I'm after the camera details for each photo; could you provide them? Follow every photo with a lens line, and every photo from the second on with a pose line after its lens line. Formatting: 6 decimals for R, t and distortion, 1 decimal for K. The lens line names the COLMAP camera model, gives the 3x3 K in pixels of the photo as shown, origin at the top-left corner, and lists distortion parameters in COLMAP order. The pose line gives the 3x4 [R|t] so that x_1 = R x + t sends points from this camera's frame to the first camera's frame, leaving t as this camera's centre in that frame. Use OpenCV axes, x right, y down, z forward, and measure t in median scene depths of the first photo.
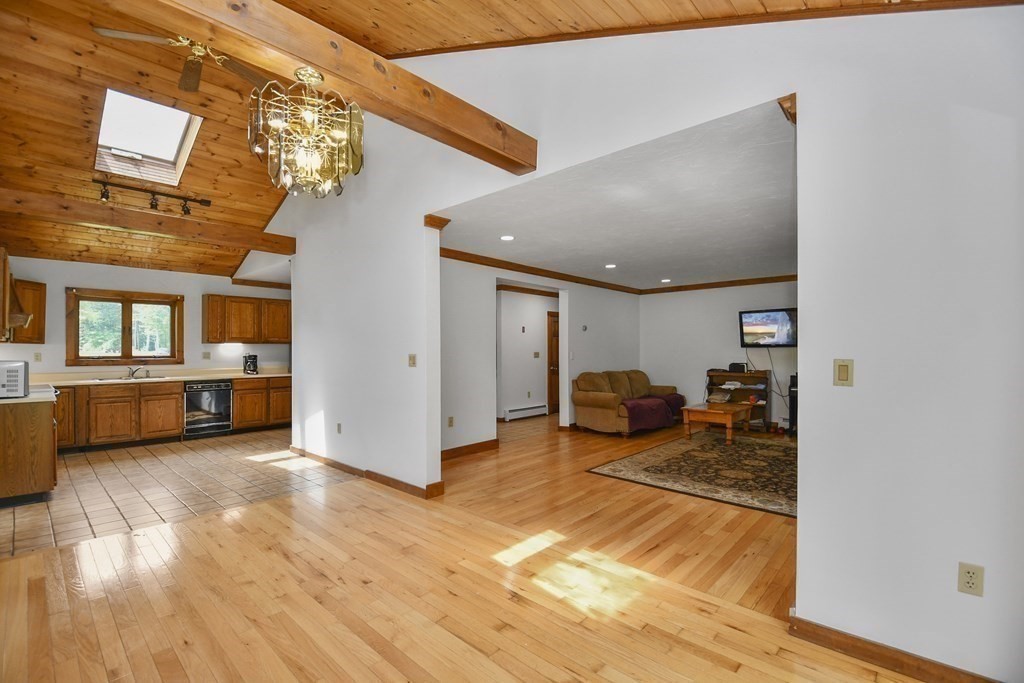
lens RADIAL K [[451.8, 0, 483.2], [0, 451.8, 344.4], [0, 0, 1]] dist [-0.017552, -0.000544]
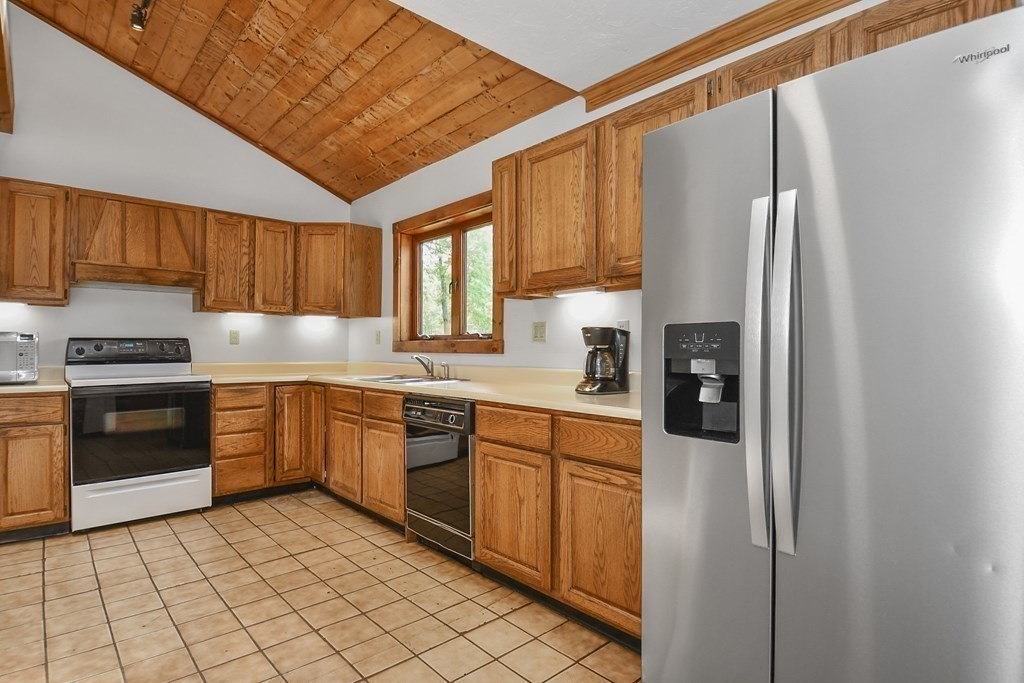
lens RADIAL K [[535.0, 0, 514.6], [0, 535.0, 347.6], [0, 0, 1]] dist [-0.000640, -0.000651]
pose [[-0.053391, -0.003174, -0.998569, -0.194451], [0.009151, 0.999951, -0.003667, 0.043733], [0.998532, -0.009333, -0.053360, 1.106918]]
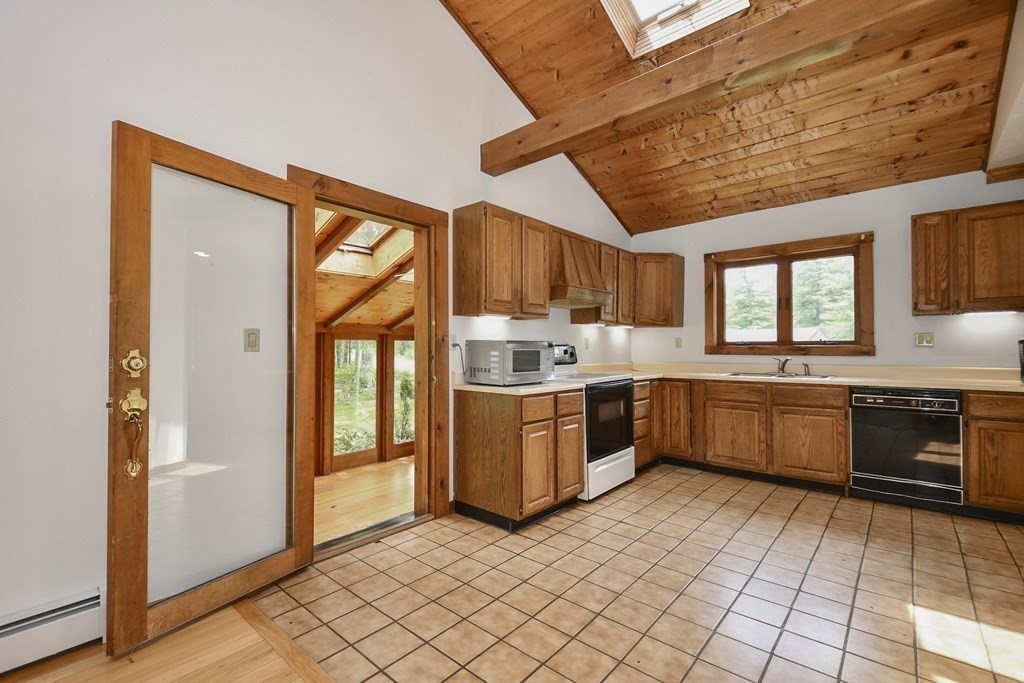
lens RADIAL K [[451.8, 0, 483.2], [0, 451.8, 344.4], [0, 0, 1]] dist [-0.017552, -0.000544]
pose [[0.023161, -0.007499, -0.999704, -0.142829], [0.013865, 0.999878, -0.007179, 0.029498], [0.999636, -0.013694, 0.023262, 0.543387]]
